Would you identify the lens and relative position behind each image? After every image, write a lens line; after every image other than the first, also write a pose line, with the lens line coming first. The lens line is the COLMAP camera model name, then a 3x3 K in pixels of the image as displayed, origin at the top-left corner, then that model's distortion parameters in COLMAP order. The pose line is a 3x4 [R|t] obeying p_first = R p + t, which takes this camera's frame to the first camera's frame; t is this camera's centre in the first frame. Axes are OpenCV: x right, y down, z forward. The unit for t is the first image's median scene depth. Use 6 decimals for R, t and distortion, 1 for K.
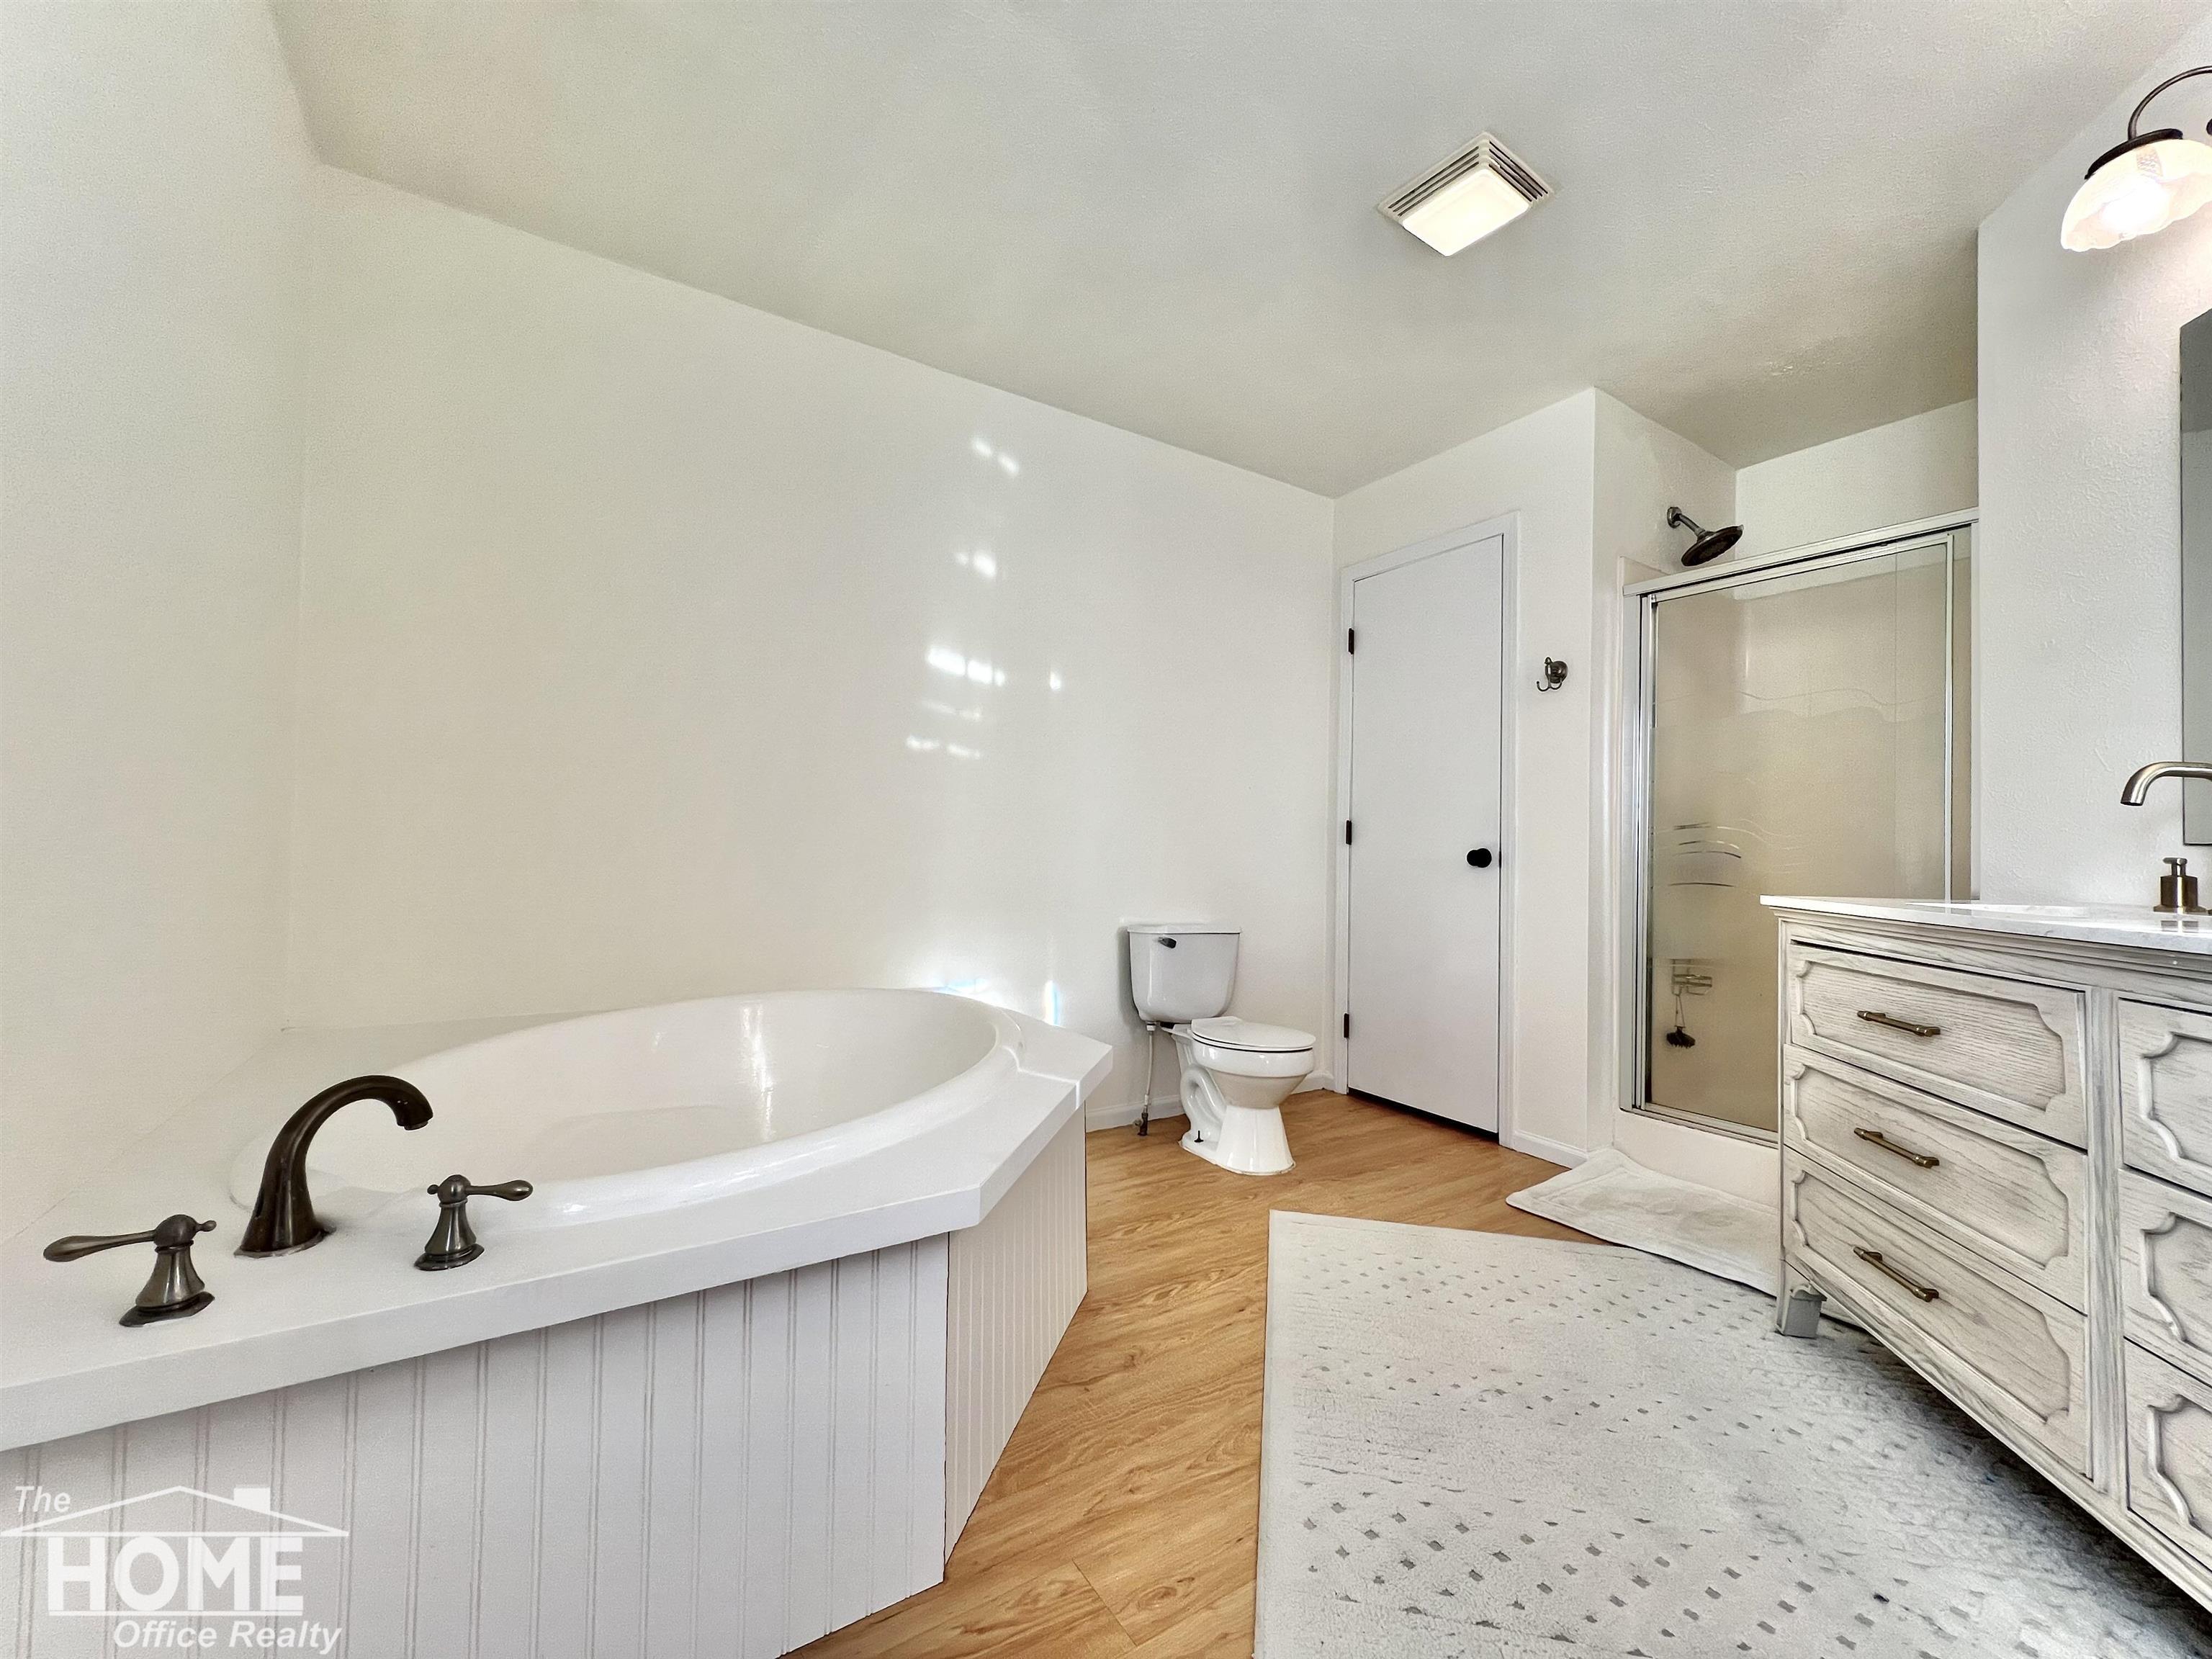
lens RADIAL K [[883.2, 0, 1108.7], [0, 883.2, 832.1], [0, 0, 1]] dist [-0.000437, 0.000504]
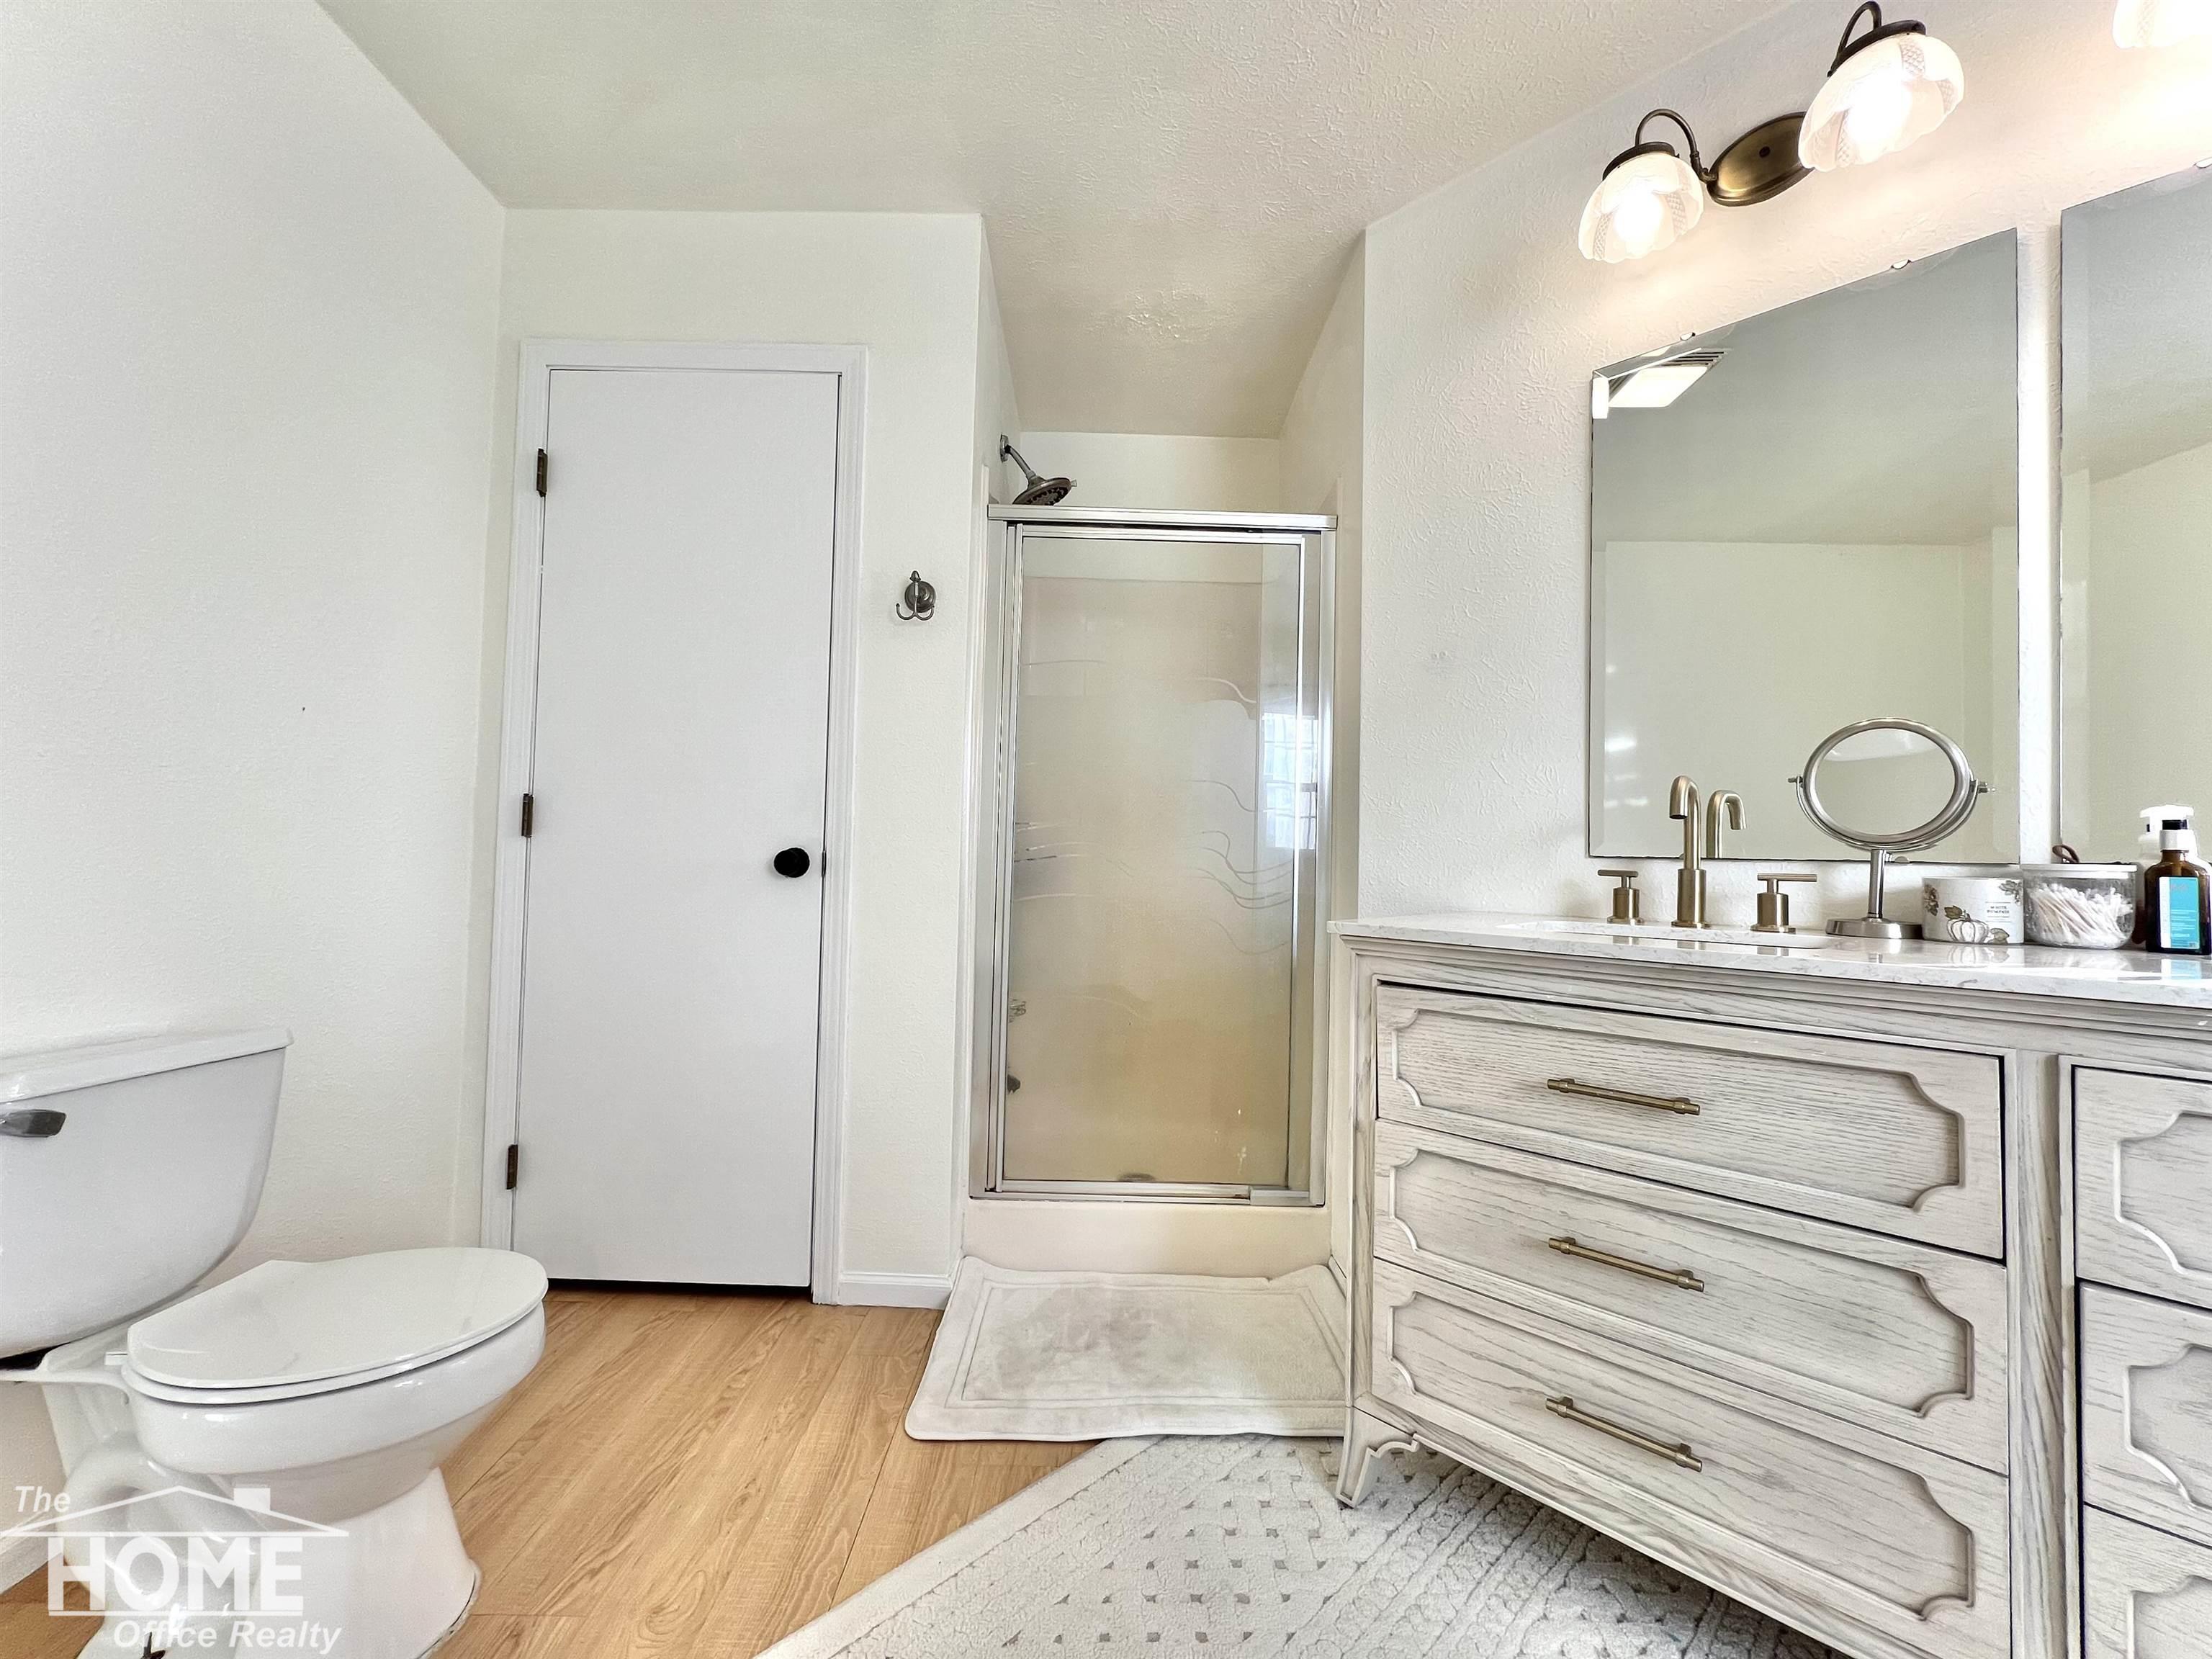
lens RADIAL K [[890.2, 0, 1109.2], [0, 890.2, 832.3], [0, 0, 1]] dist [0.000946, 0.000468]
pose [[0.545216, 0.019260, 0.838074, 0.008705], [-0.028661, 0.999580, -0.004326, 0.006867], [-0.837805, -0.021662, 0.545539, 0.958034]]
